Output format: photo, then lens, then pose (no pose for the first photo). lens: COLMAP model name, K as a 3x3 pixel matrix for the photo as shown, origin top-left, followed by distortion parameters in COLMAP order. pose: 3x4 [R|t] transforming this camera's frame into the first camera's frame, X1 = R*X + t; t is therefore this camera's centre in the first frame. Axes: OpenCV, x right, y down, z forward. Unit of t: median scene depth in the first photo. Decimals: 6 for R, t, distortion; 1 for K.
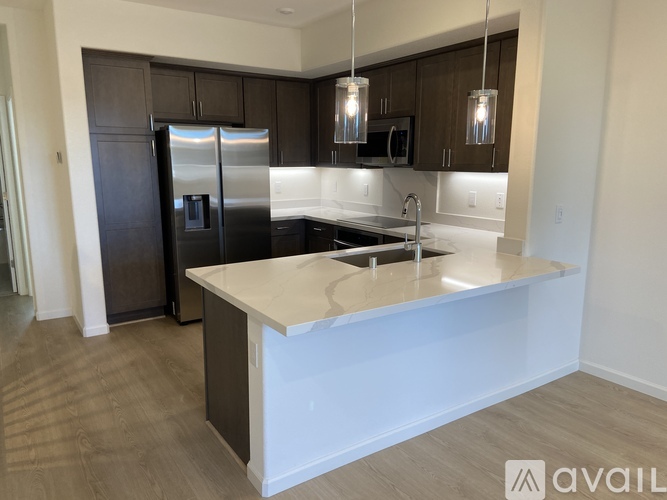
lens RADIAL K [[500.2, 0, 333.8], [0, 500.2, 252.5], [0, 0, 1]] dist [0.047826, -0.010259]
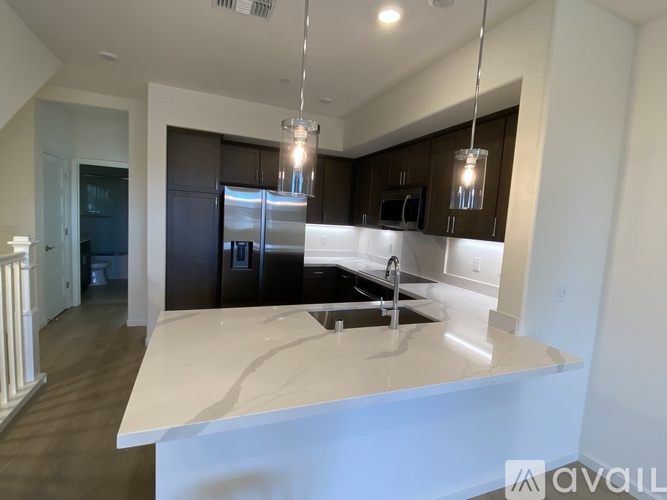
lens RADIAL K [[332.9, 0, 334.3], [0, 332.9, 252.1], [0, 0, 1]] dist [0.003051, -0.005624]
pose [[0.976501, 0.080559, -0.199892, 0.122219], [-0.099278, 0.991385, -0.085444, -0.042527], [0.191286, 0.103281, 0.976085, 0.250514]]
